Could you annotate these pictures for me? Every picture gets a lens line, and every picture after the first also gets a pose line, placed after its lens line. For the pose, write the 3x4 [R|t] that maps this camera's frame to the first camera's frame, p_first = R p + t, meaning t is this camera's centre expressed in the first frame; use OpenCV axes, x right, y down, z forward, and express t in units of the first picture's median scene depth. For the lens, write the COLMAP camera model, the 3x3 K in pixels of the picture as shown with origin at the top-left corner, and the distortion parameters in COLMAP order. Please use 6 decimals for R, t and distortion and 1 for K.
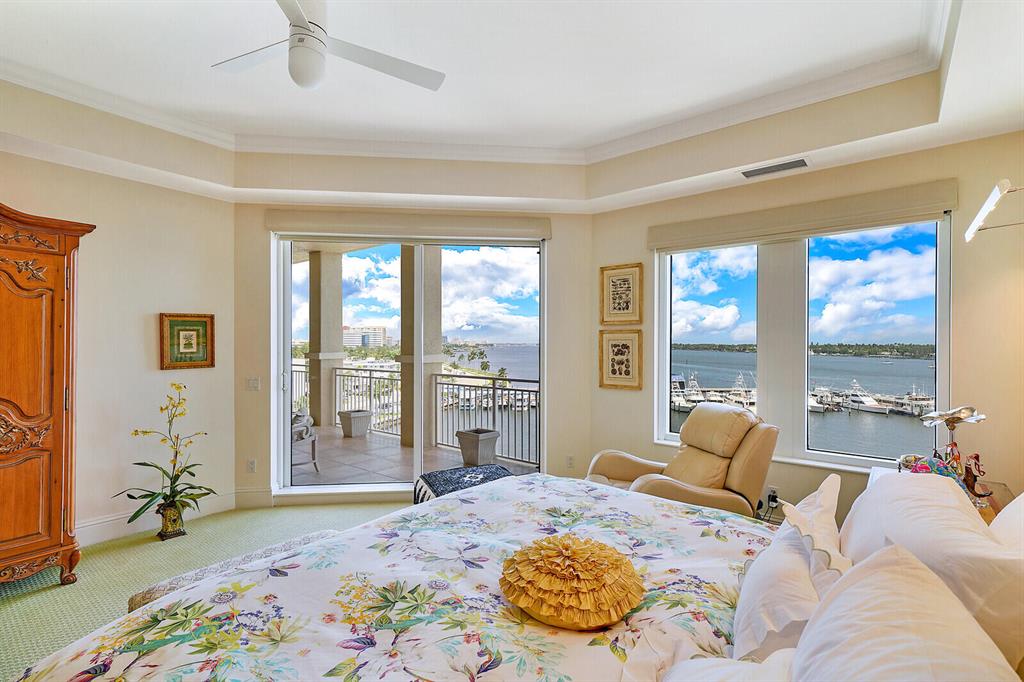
lens RADIAL K [[478.4, 0, 510.2], [0, 478.4, 343.2], [0, 0, 1]] dist [0.004009, 0.000344]
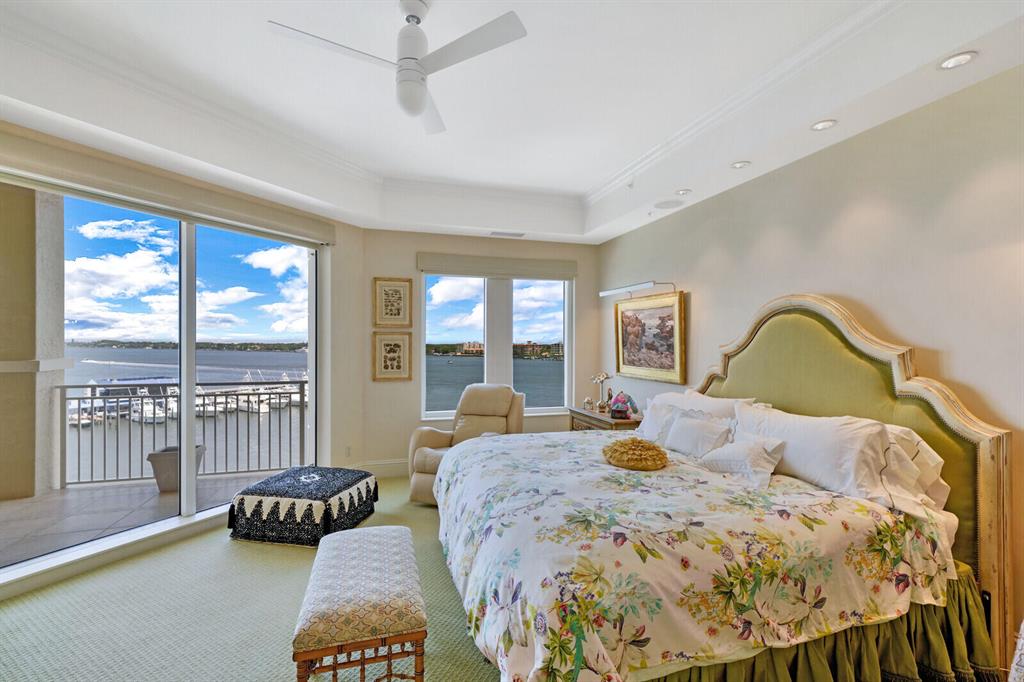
lens RADIAL K [[478.4, 0, 510.5], [0, 478.4, 342.1], [0, 0, 1]] dist [0.004009, 0.000344]
pose [[0.542541, 0.002868, 0.840025, -0.616112], [-0.003034, 0.999994, -0.001455, -0.001560], [-0.840024, -0.001759, 0.542546, 0.099295]]
